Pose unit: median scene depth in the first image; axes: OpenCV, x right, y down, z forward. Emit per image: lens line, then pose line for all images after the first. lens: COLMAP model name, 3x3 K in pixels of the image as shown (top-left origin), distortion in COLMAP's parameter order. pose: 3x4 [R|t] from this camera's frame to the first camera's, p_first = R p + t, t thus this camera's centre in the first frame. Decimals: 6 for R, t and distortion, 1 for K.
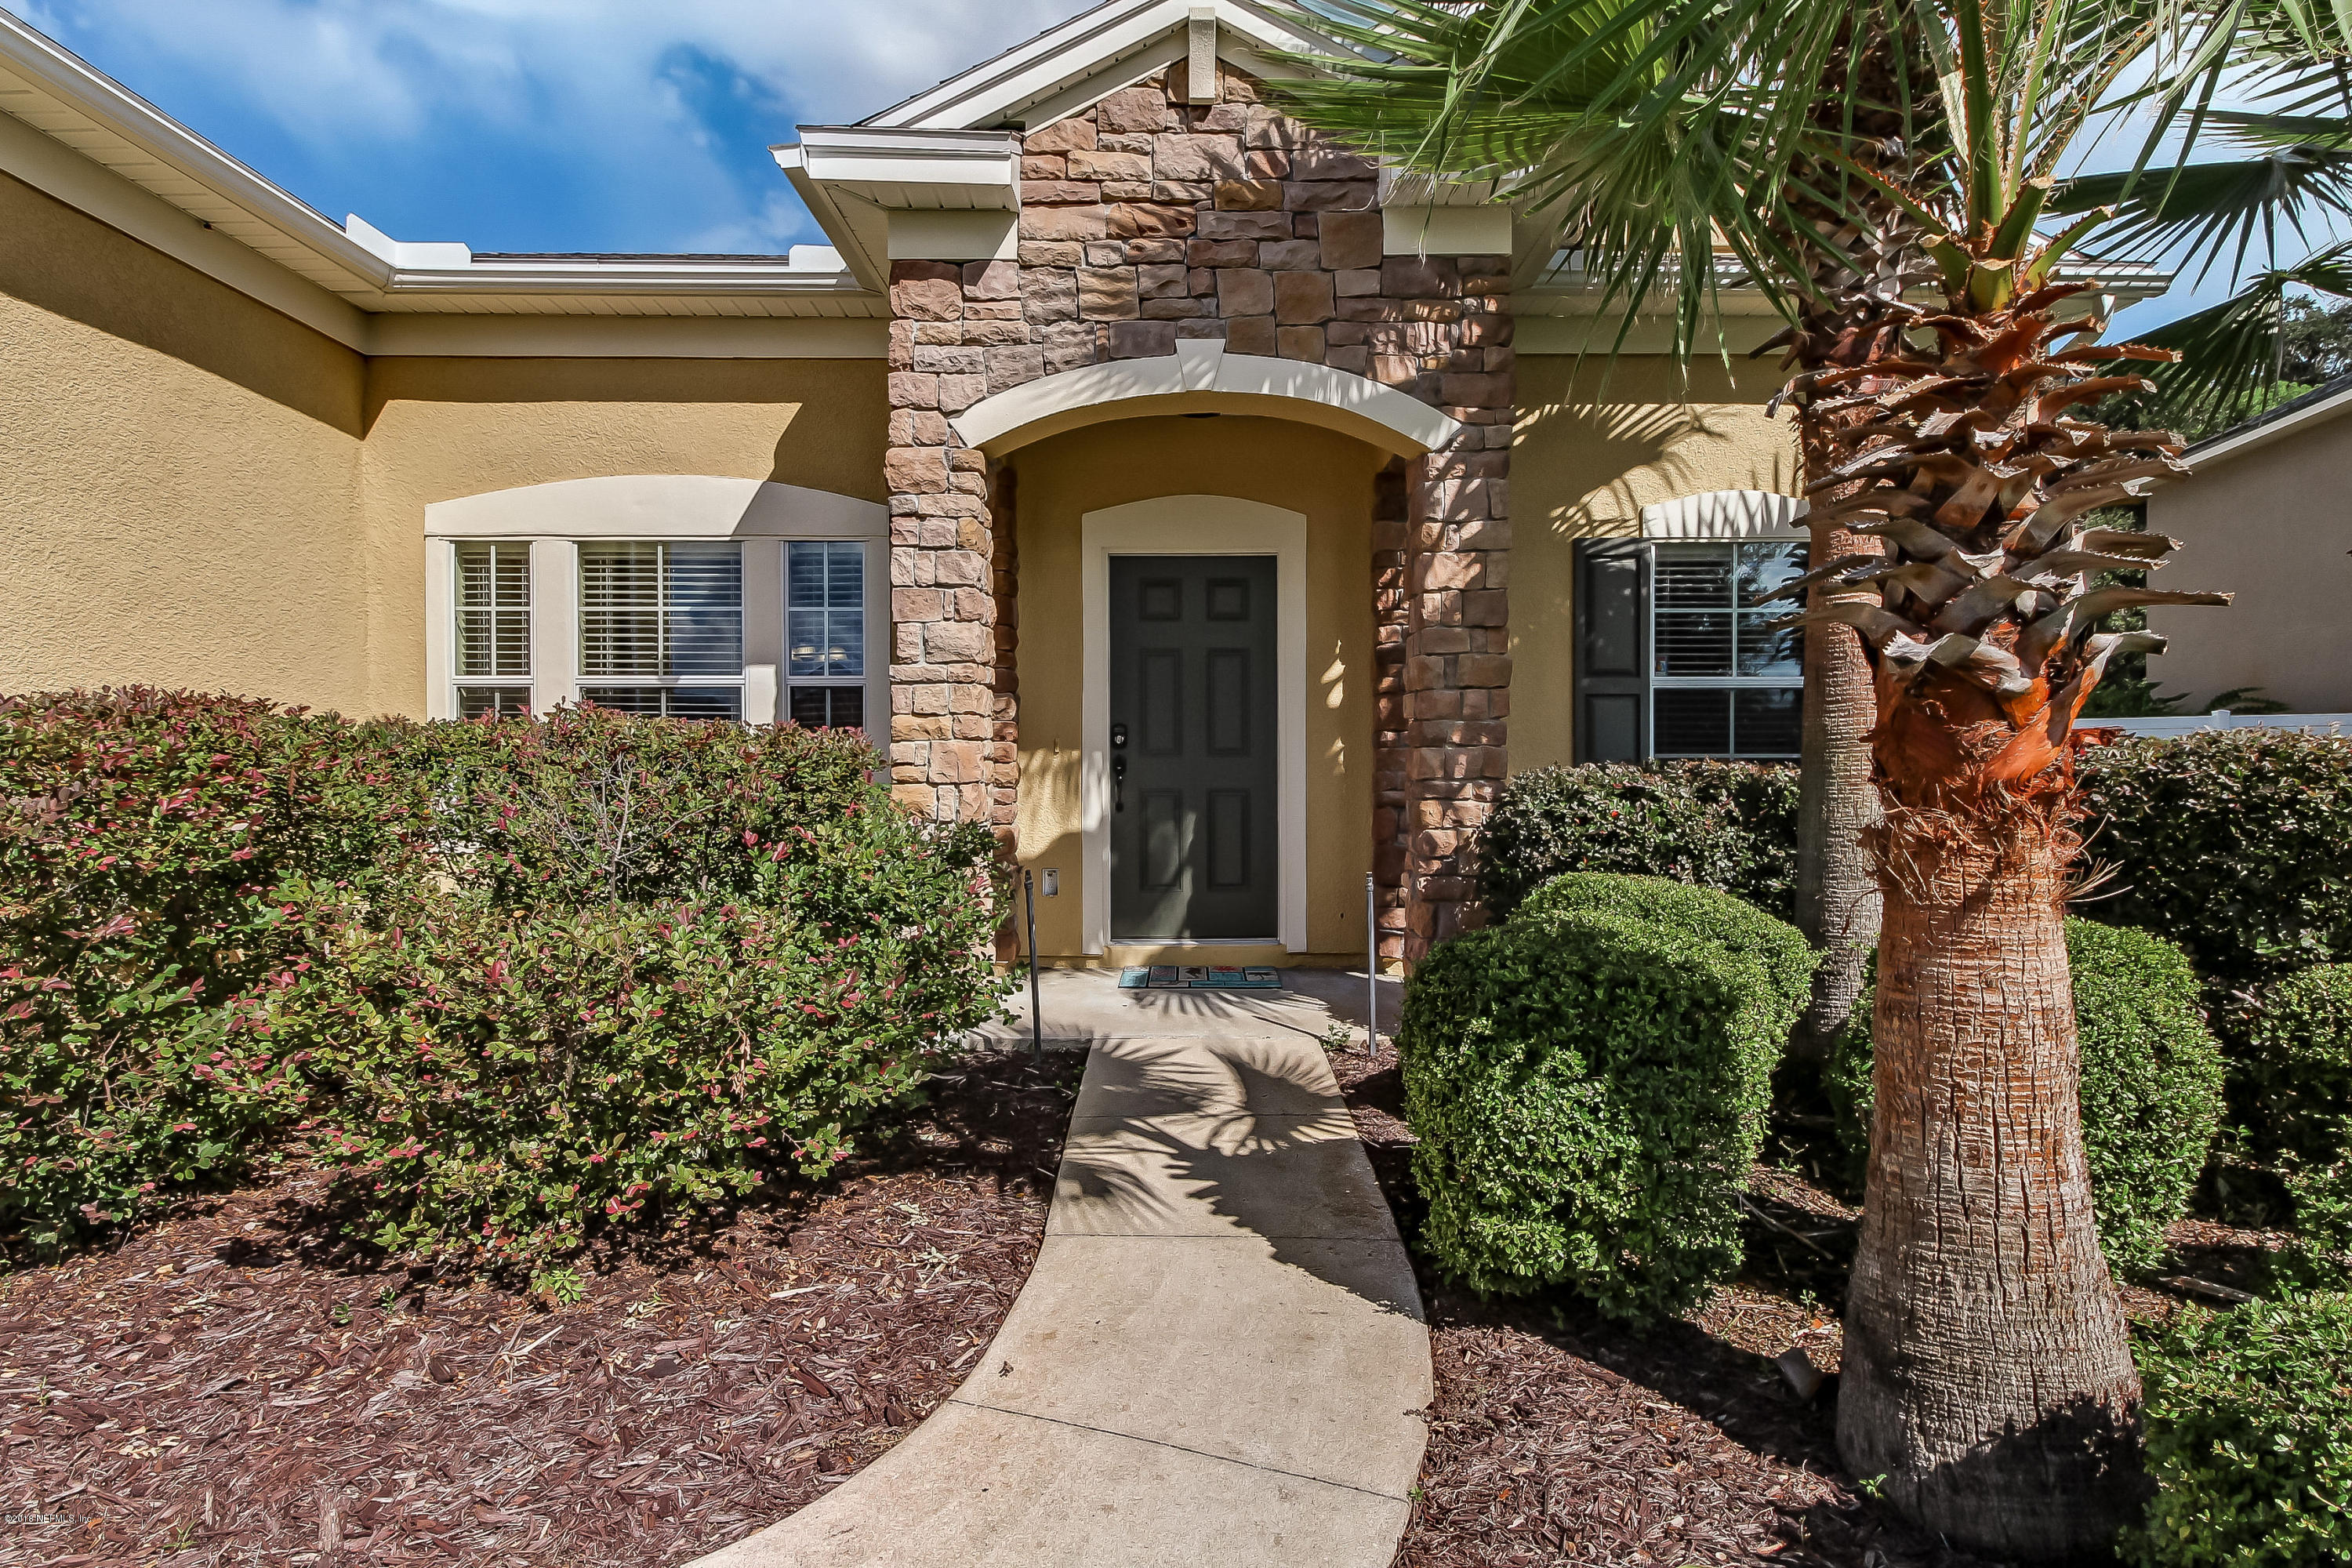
lens RADIAL K [[1109.5, 0, 1171.5], [0, 1109.5, 776.1], [0, 0, 1]] dist [0.008023, 0.000352]
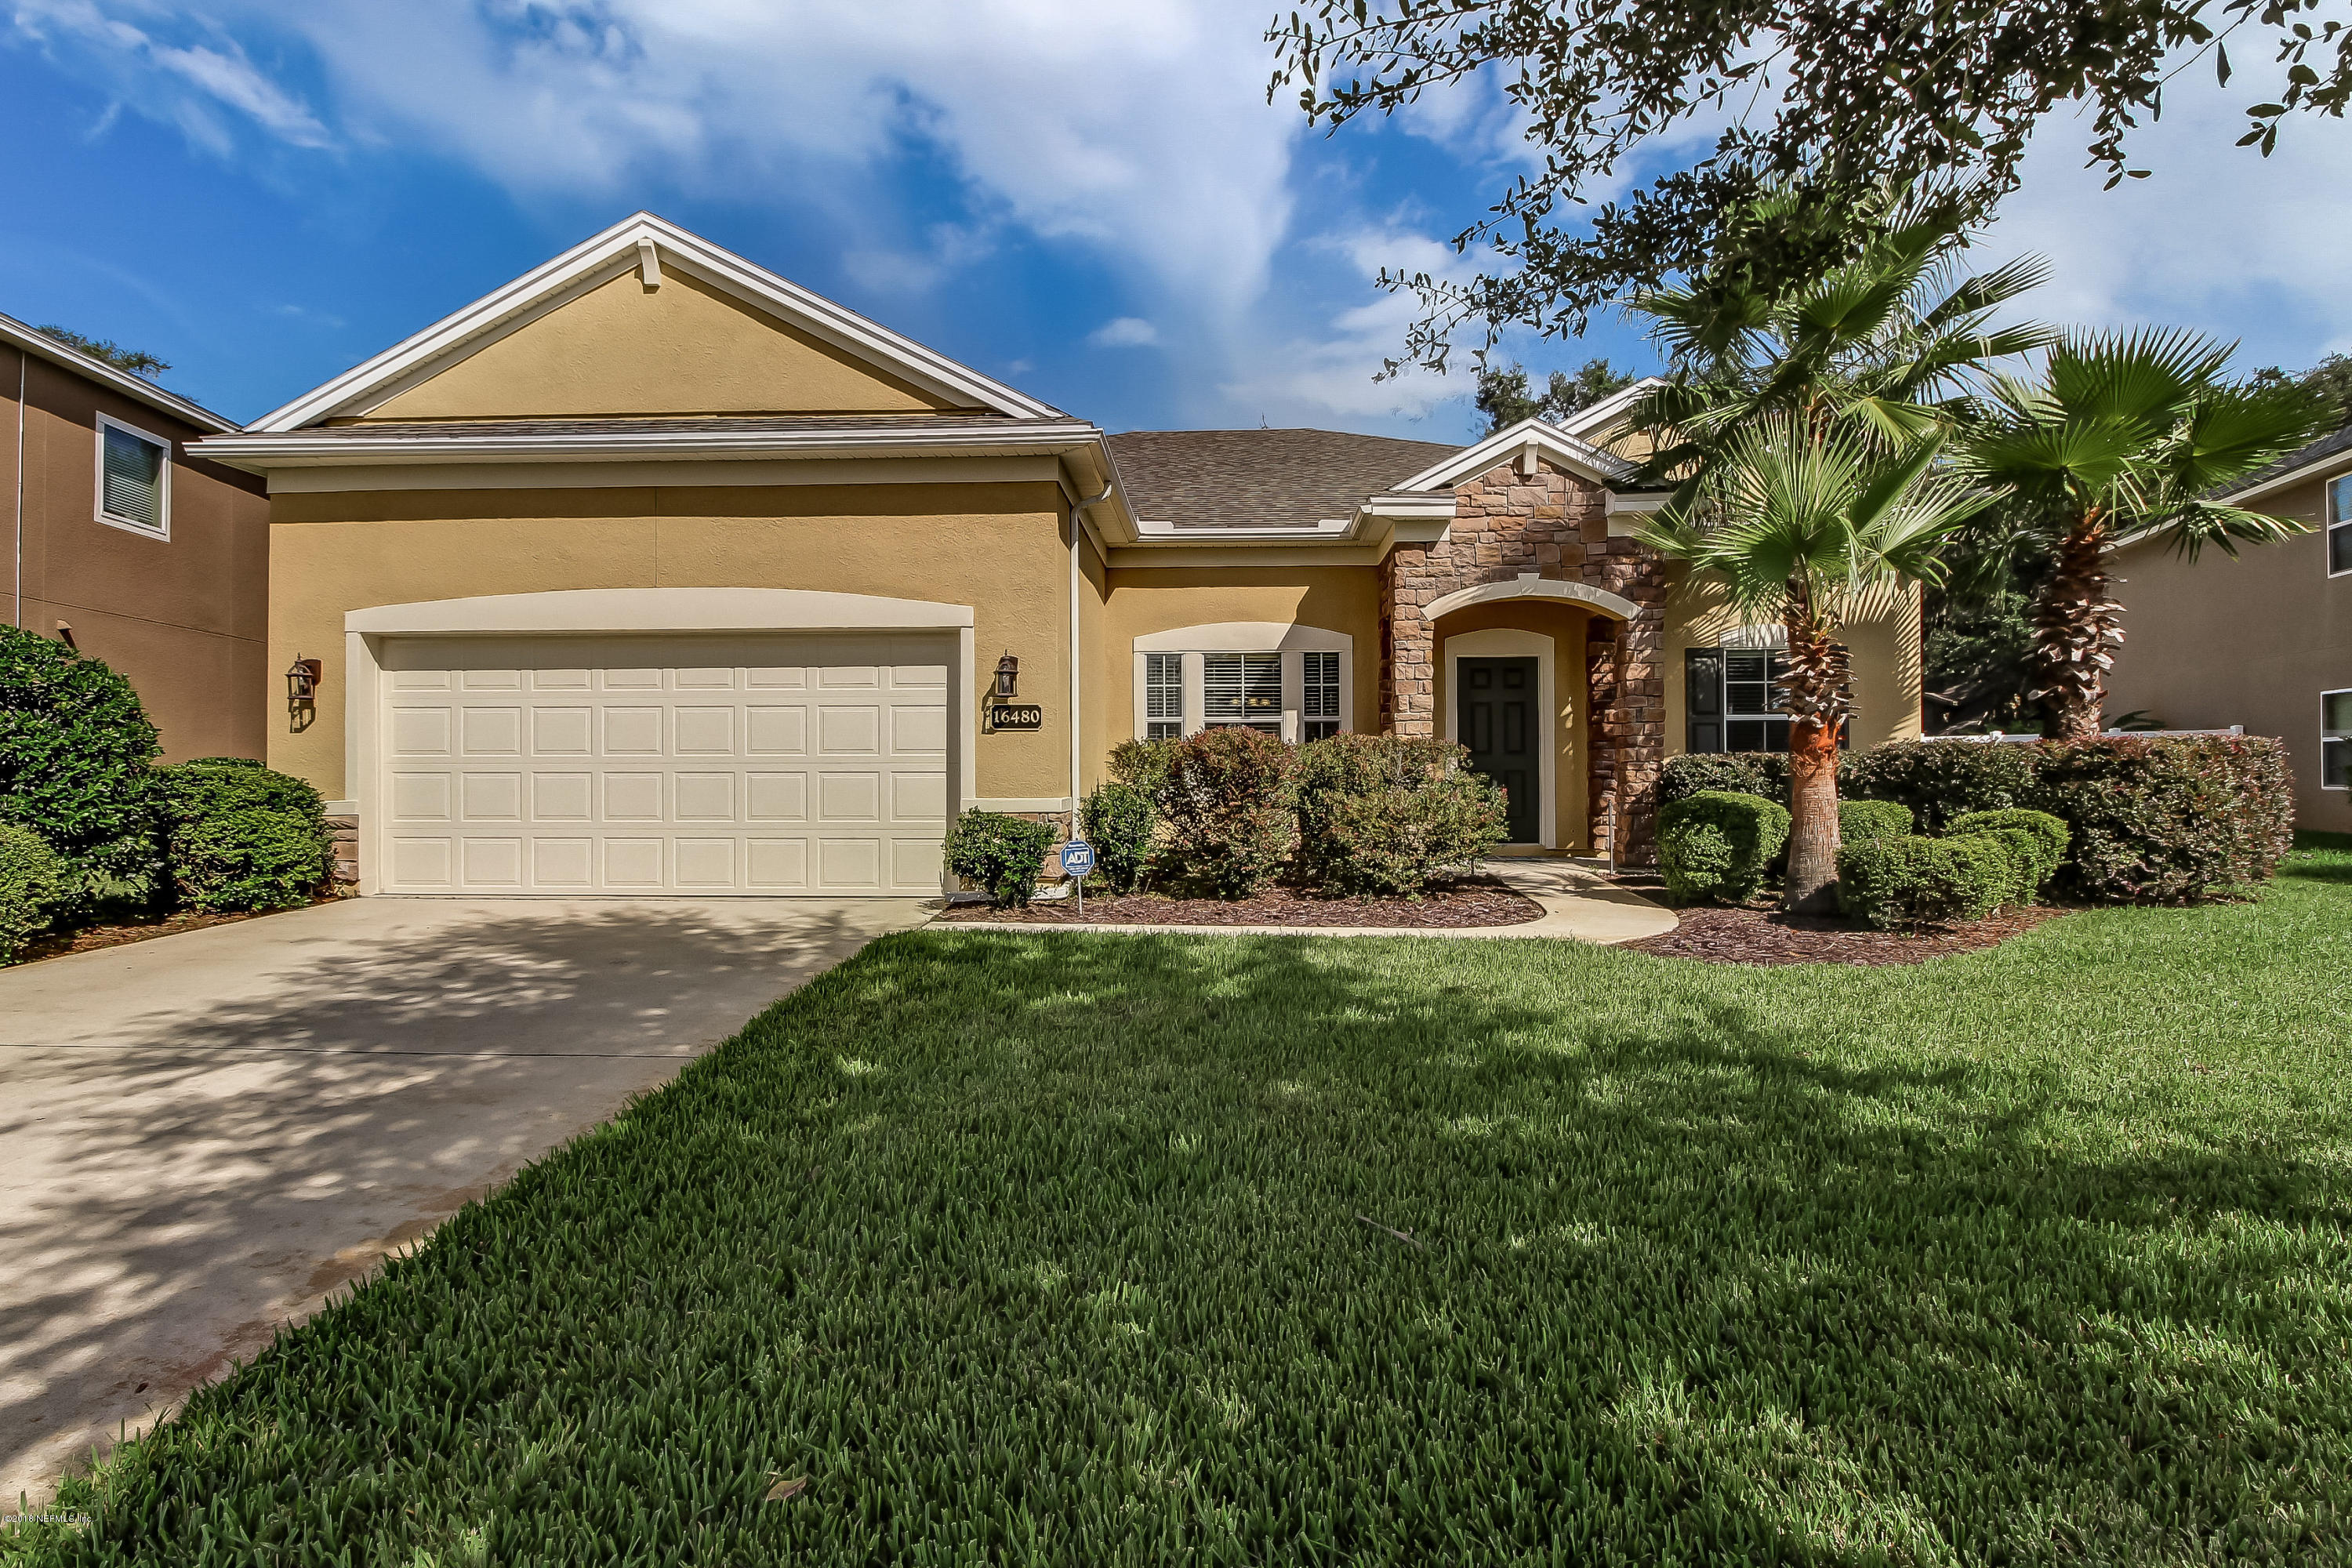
lens RADIAL K [[1076.2, 0, 1179.5], [0, 1076.2, 780.5], [0, 0, 1]] dist [0.000023, -0.000595]
pose [[0.999040, -0.003601, -0.043664, -0.610062], [0.003025, 0.999907, -0.013266, 0.069951], [0.043707, 0.013122, 0.998958, -1.286110]]
